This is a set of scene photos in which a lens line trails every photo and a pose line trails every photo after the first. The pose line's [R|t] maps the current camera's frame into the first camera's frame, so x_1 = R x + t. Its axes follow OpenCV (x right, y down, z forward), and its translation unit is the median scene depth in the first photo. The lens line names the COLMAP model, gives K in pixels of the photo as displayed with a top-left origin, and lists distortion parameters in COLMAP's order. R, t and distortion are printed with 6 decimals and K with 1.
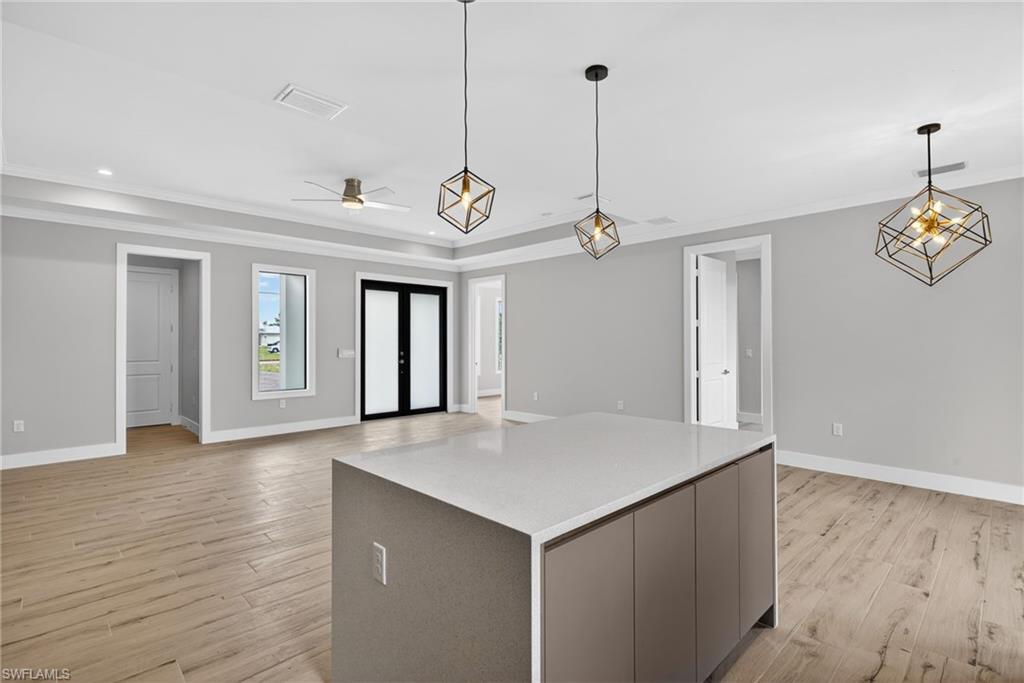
lens RADIAL K [[481.9, 0, 507.7], [0, 481.9, 339.8], [0, 0, 1]] dist [0.001428, 0.000212]
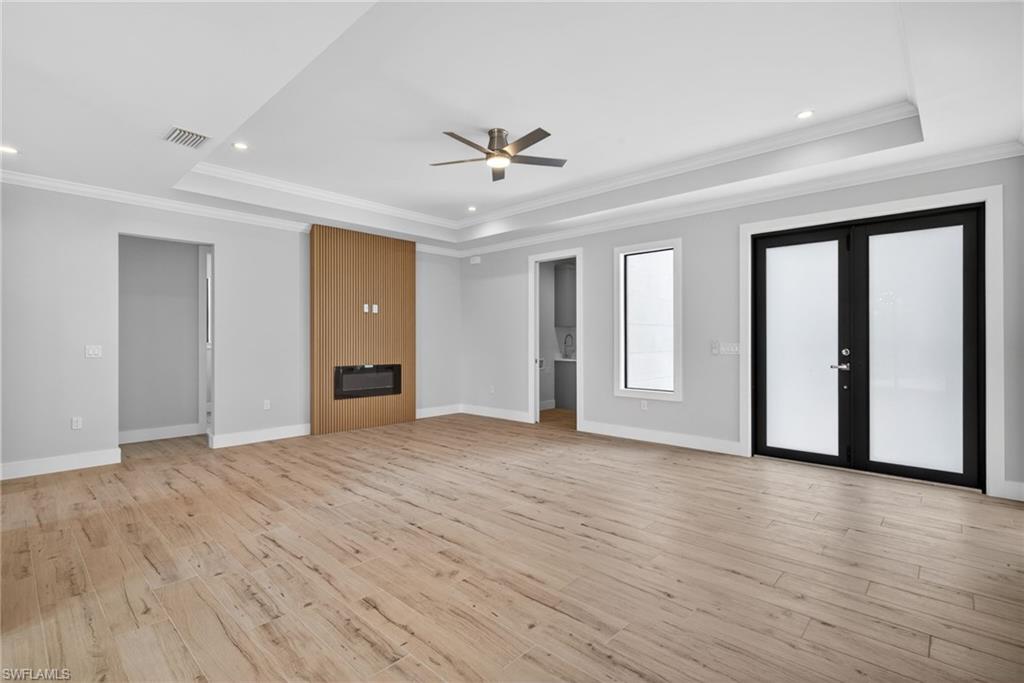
lens RADIAL K [[473.9, 0, 511.0], [0, 473.9, 338.8], [0, 0, 1]] dist [0.002052, 0.000203]
pose [[0.049281, -0.000236, -0.998785, 0.780238], [0.003951, 0.999992, -0.000041, 0.031811], [0.998777, -0.003944, 0.049282, 1.585224]]
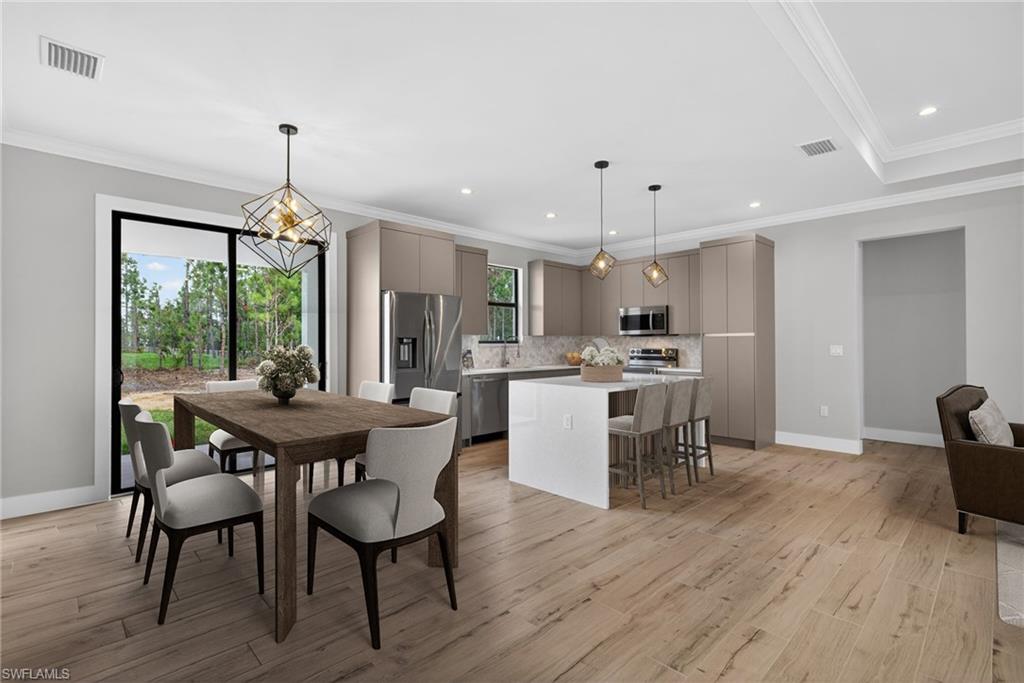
lens RADIAL K [[473.9, 0, 511.0], [0, 473.9, 338.8], [0, 0, 1]] dist [0.002052, 0.000203]
pose [[-0.999973, 0.005636, -0.004750, 0.396855], [0.005685, 0.999930, -0.010355, 0.035399], [0.004691, -0.010381, -0.999935, 2.033494]]
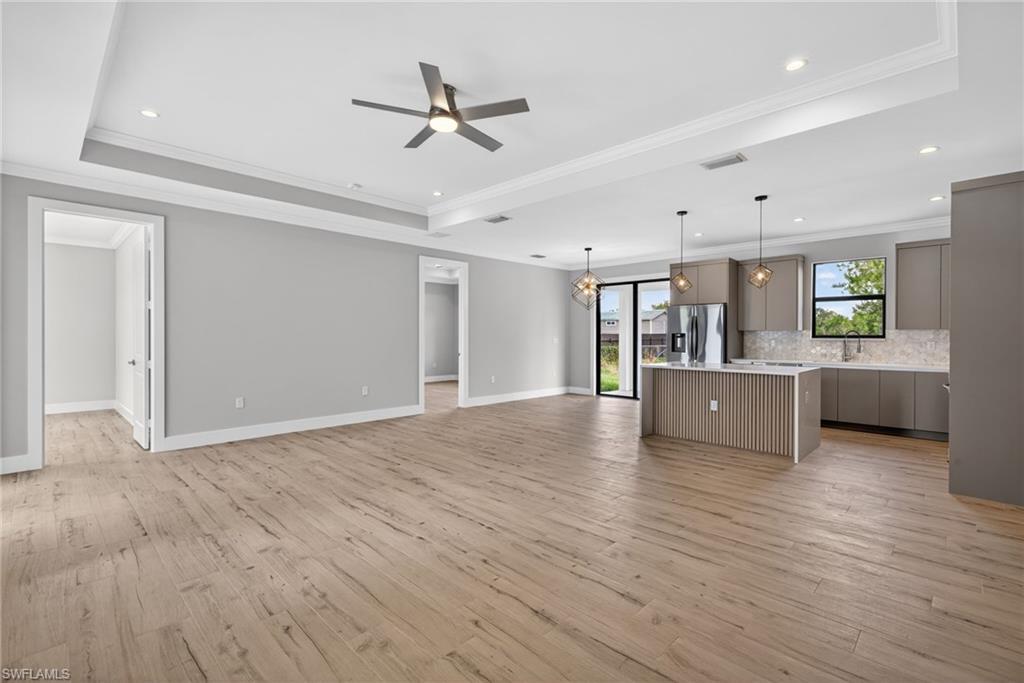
lens RADIAL K [[460.8, 0, 507.8], [0, 460.8, 339.2], [0, 0, 1]] dist [0.007074, 0.000374]
pose [[-0.027587, -0.005767, 0.999603, -1.593571], [-0.005522, 0.999969, 0.005616, 0.035813], [-0.999604, -0.005365, -0.027618, 1.496492]]
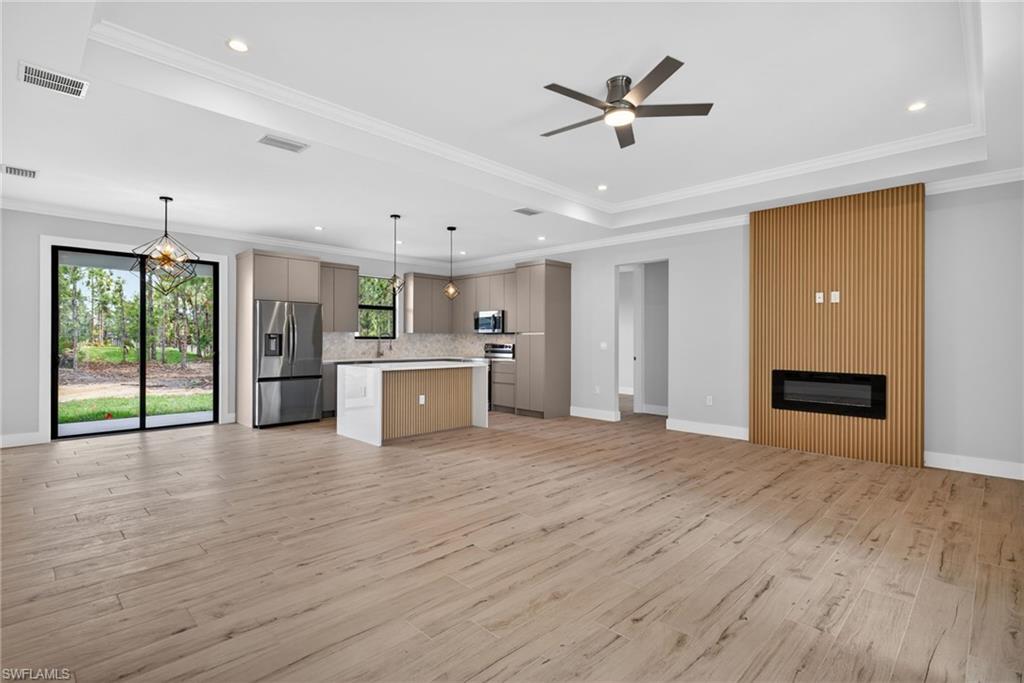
lens RADIAL K [[489.9, 0, 513.3], [0, 489.9, 338.3], [0, 0, 1]] dist [0.004021, 0.000281]
pose [[-0.999583, -0.001974, -0.028819, -0.253636], [-0.001852, 0.999989, -0.004289, 0.041032], [0.028827, -0.004234, -0.999575, 2.695066]]
